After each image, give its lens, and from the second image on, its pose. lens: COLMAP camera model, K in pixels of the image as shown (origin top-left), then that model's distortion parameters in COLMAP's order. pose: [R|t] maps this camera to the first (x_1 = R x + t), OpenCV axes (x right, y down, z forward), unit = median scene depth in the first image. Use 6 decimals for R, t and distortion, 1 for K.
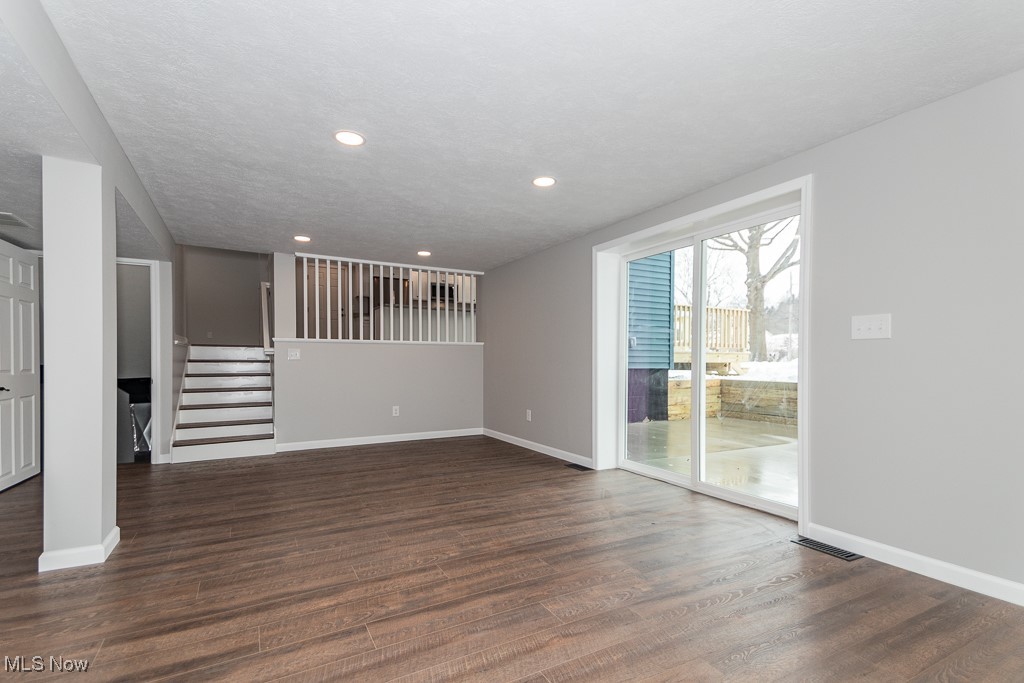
lens RADIAL K [[485.7, 0, 512.0], [0, 485.7, 341.5], [0, 0, 1]] dist [0.030028, -0.000544]
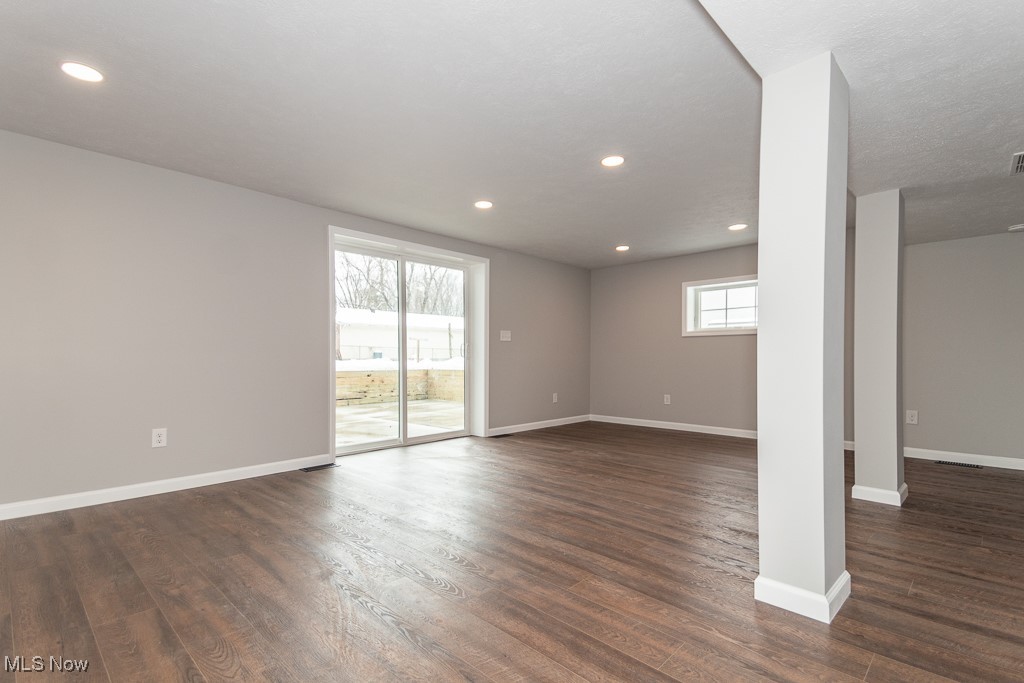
lens RADIAL K [[485.7, 0, 512.0], [0, 485.7, 341.5], [0, 0, 1]] dist [0.030028, -0.000544]
pose [[-0.308043, 0.023023, 0.951094, -1.329780], [-0.043394, 0.998327, -0.038221, 0.074275], [-0.950382, -0.053046, -0.306529, 1.518371]]
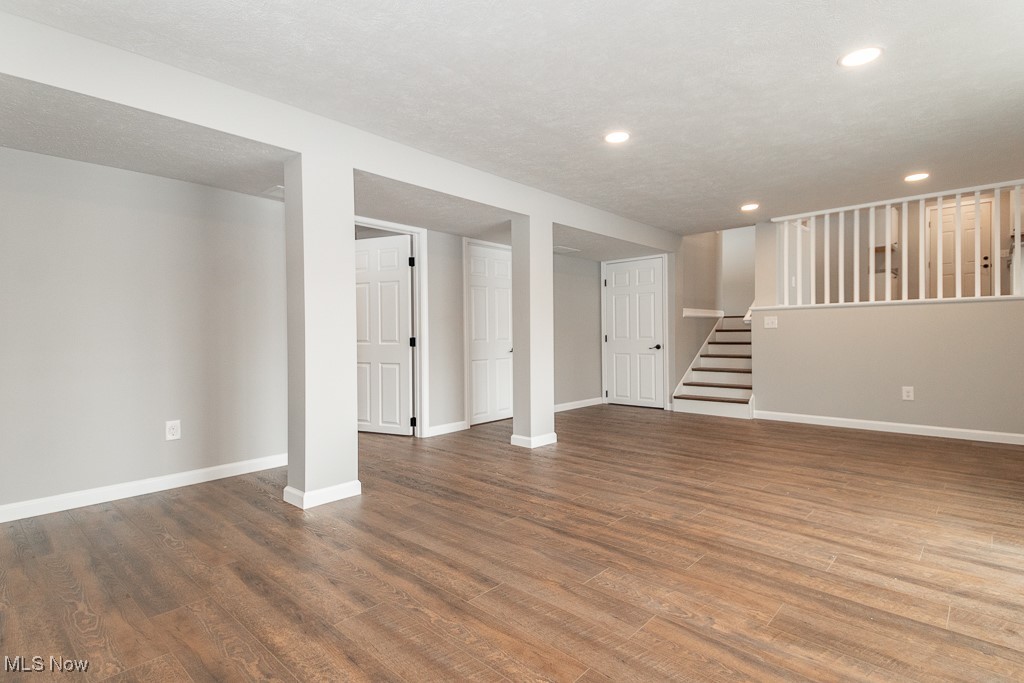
lens RADIAL K [[495.2, 0, 512.0], [0, 495.2, 341.5], [0, 0, 1]] dist [0.033386, -0.000323]
pose [[0.311690, 0.009311, -0.950138, 0.683453], [0.051097, 0.998341, 0.026545, 0.020243], [0.948809, -0.056824, 0.310697, 0.363881]]
